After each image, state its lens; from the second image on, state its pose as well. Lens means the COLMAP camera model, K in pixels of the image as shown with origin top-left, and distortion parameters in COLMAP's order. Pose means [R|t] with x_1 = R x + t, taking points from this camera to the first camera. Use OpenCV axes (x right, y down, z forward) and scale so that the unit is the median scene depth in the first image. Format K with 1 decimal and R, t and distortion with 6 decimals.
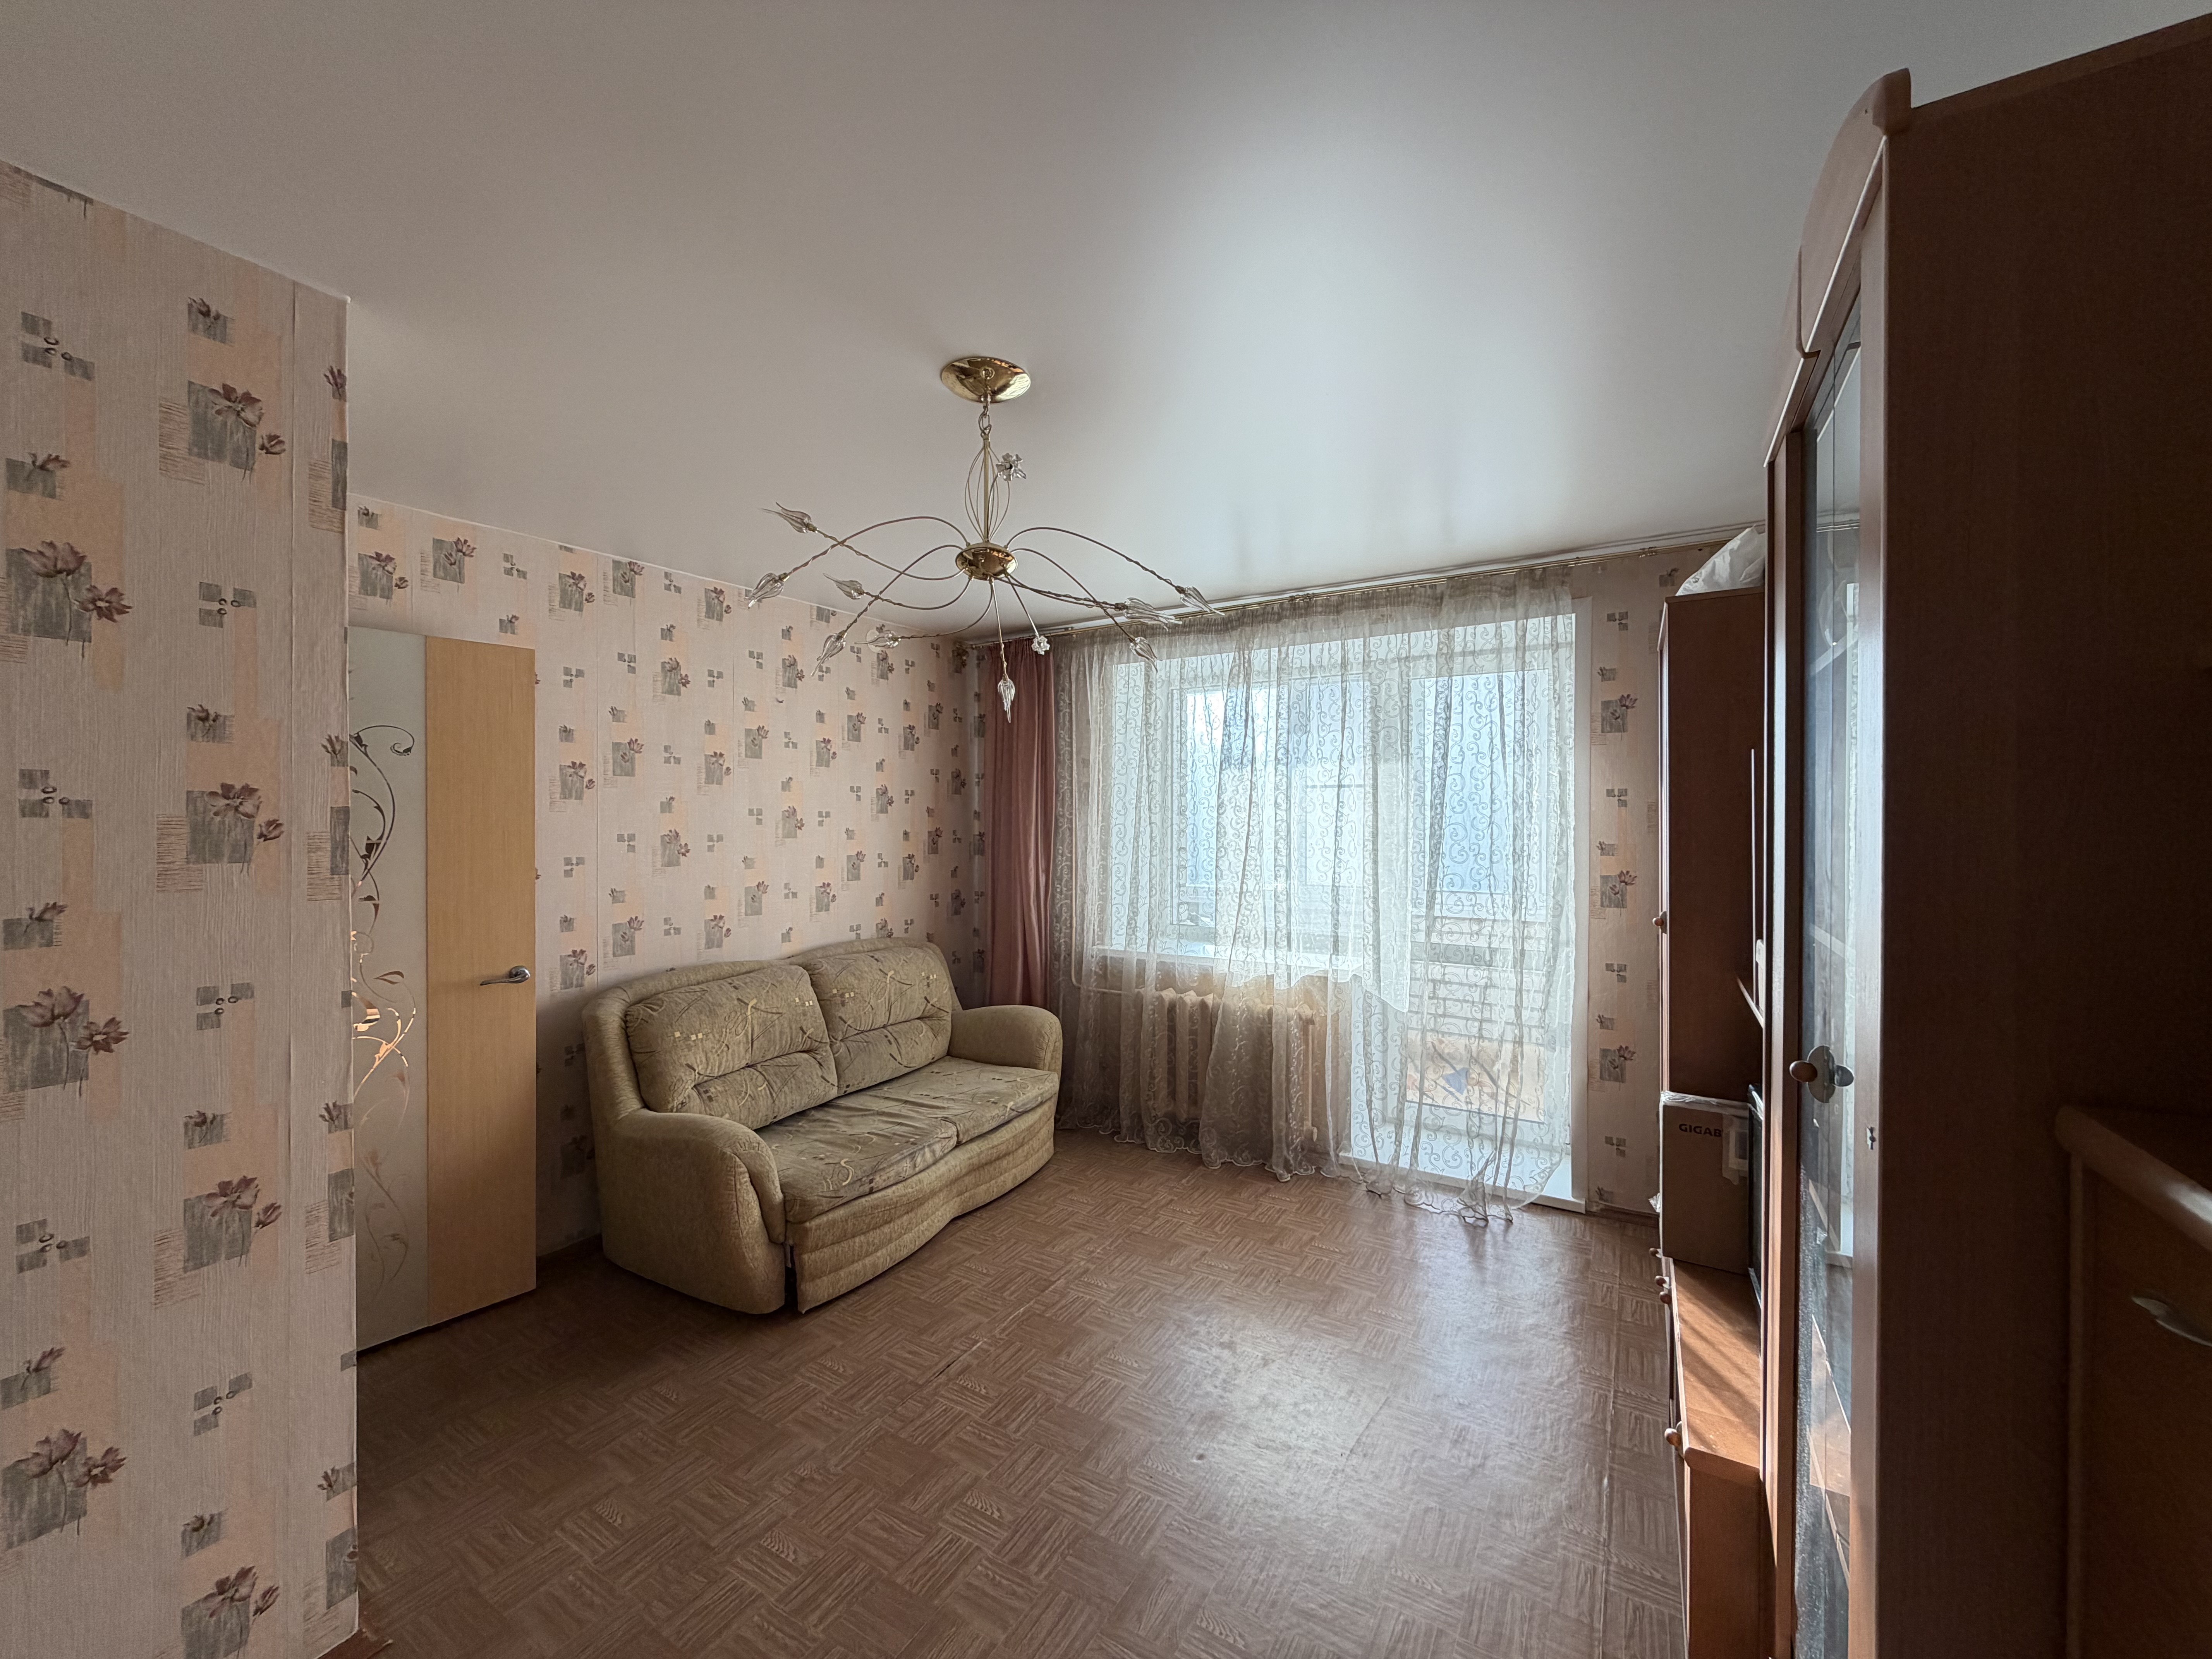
lens RADIAL K [[881.9, 0, 1108.1], [0, 881.9, 833.9], [0, 0, 1]] dist [-0.000012, -0.000186]
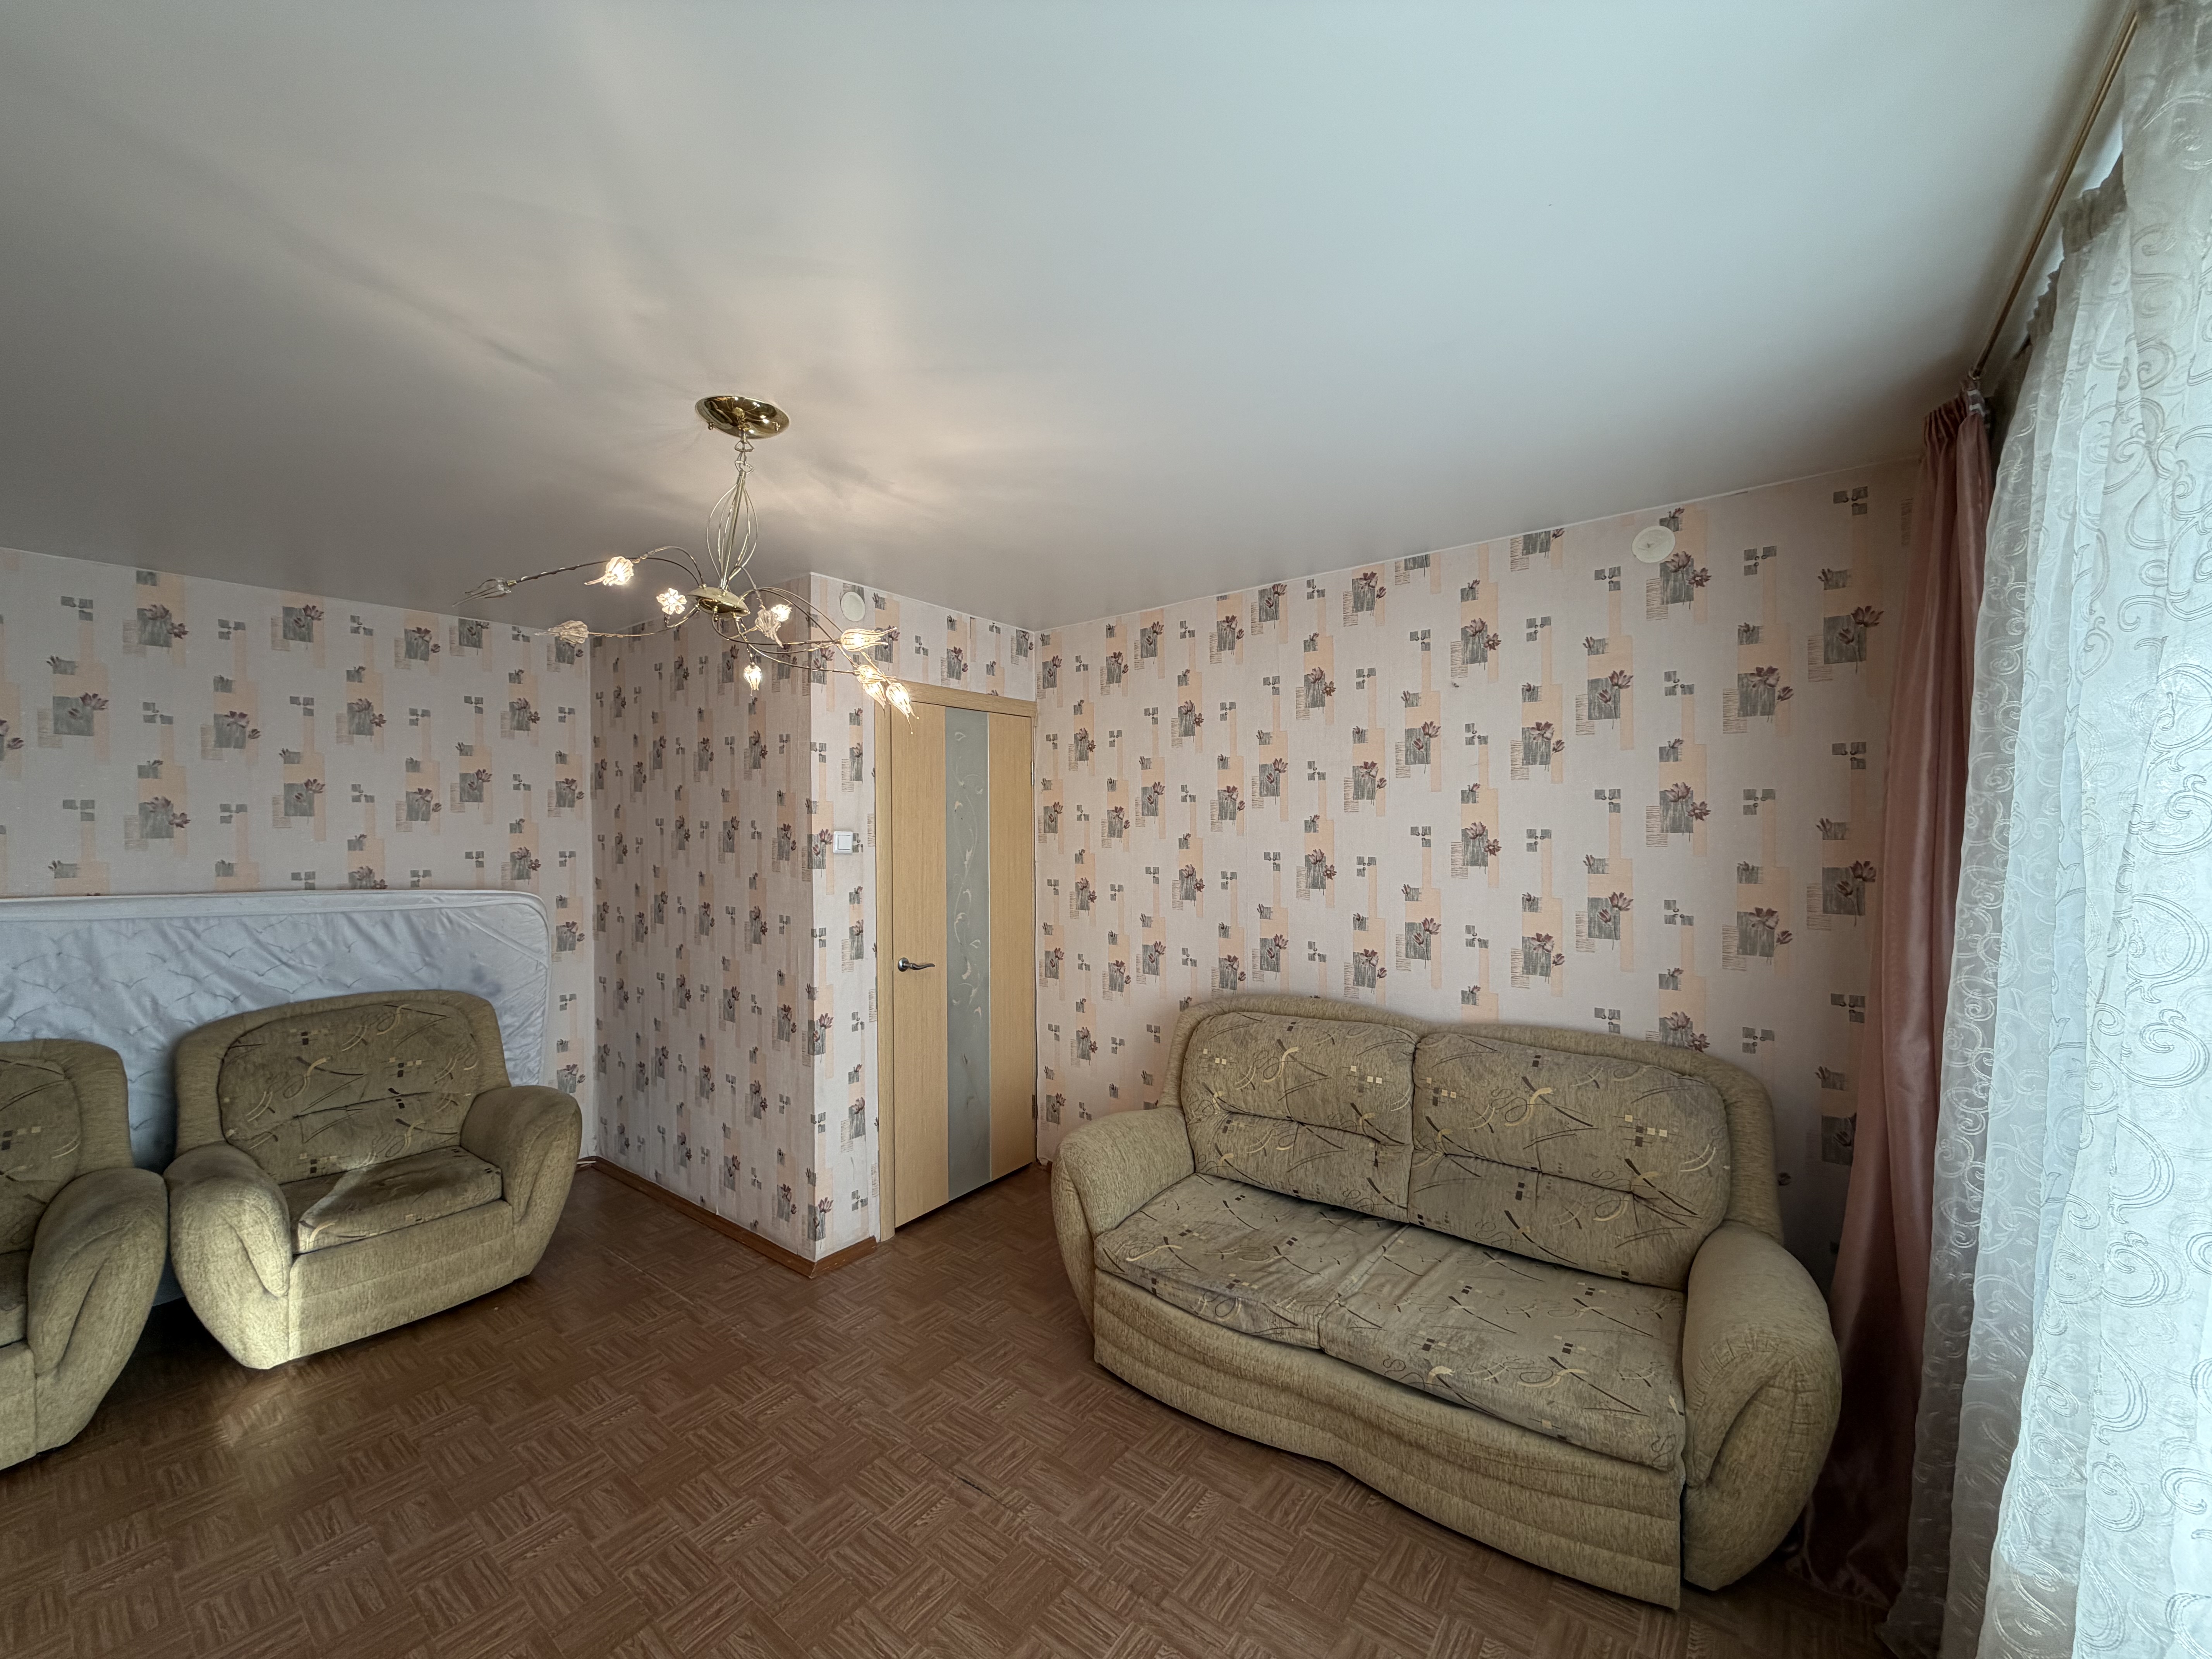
lens RADIAL K [[881.9, 0, 1112.6], [0, 881.9, 837.6], [0, 0, 1]] dist [-0.000012, -0.000186]
pose [[-0.109708, 0.017028, -0.993818, 0.448546], [-0.014538, 0.999719, 0.018734, -0.031169], [0.993857, 0.016504, -0.109430, 0.847304]]
